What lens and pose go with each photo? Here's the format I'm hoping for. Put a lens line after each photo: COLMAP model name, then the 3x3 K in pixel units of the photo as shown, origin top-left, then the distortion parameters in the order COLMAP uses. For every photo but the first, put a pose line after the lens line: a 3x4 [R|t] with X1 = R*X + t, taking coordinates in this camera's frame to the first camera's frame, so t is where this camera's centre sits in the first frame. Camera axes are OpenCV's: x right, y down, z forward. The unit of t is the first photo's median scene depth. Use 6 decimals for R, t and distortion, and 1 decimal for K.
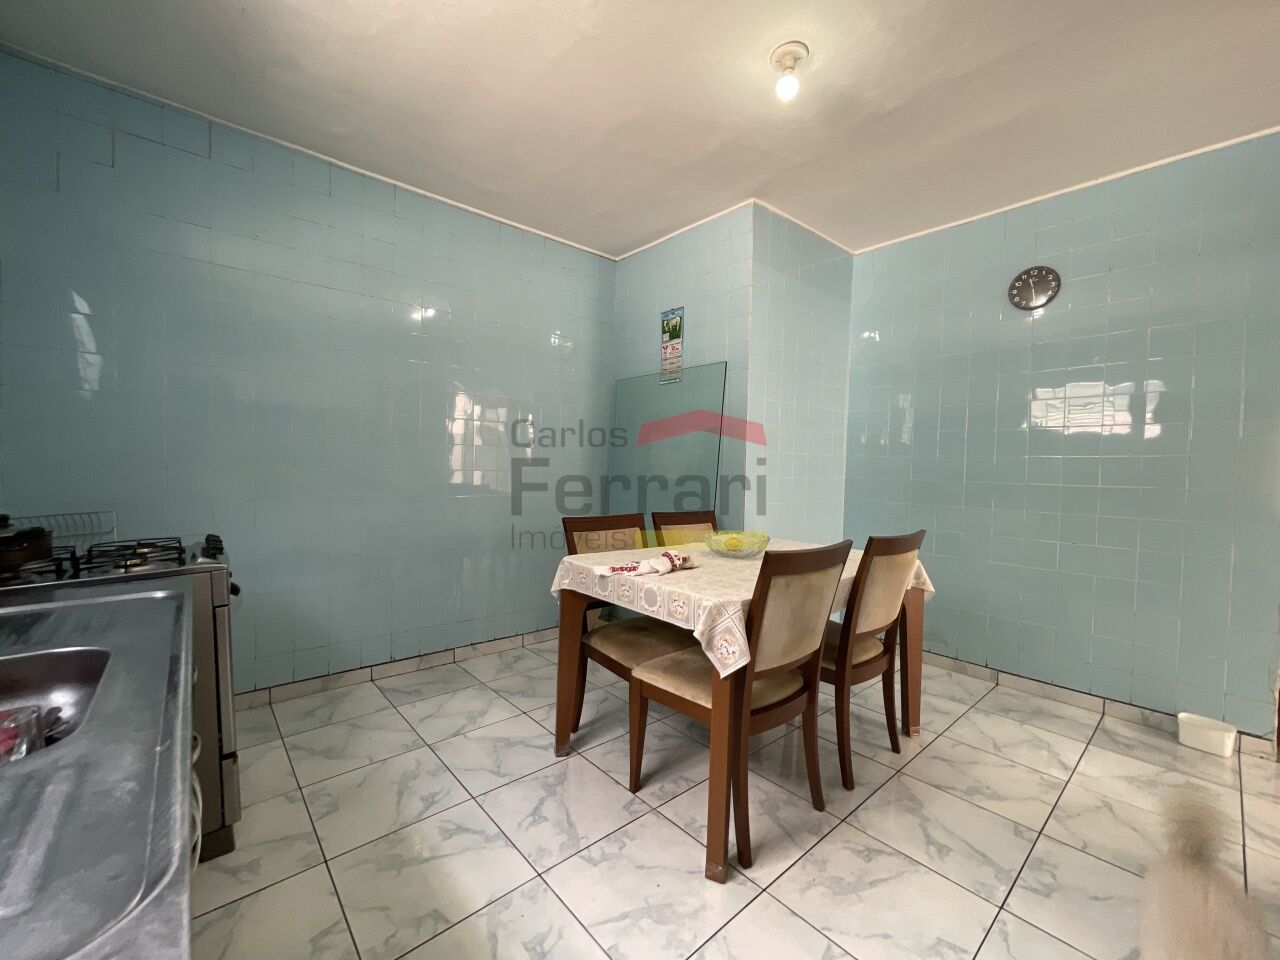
lens RADIAL K [[518.3, 0, 641.8], [0, 518.3, 477.0], [0, 0, 1]] dist [0.000587, -0.000672]
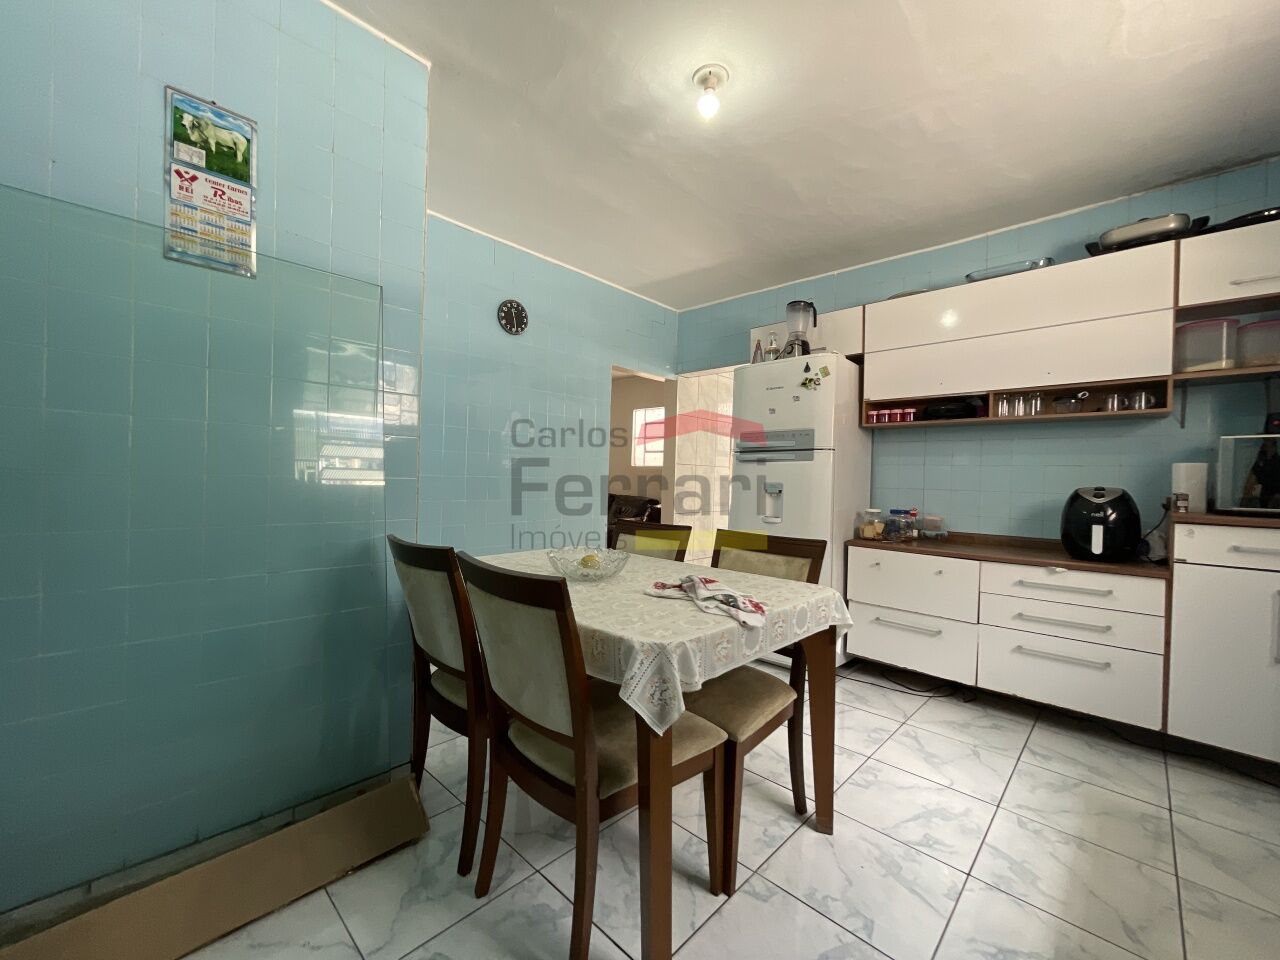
lens RADIAL K [[518.3, 0, 637.1], [0, 518.3, 480.3], [0, 0, 1]] dist [0.000587, -0.000672]
pose [[-0.072440, -0.031410, 0.996878, -0.469907], [-0.007504, 0.999493, 0.030947, -0.018329], [-0.997345, -0.005239, -0.072639, 0.745894]]
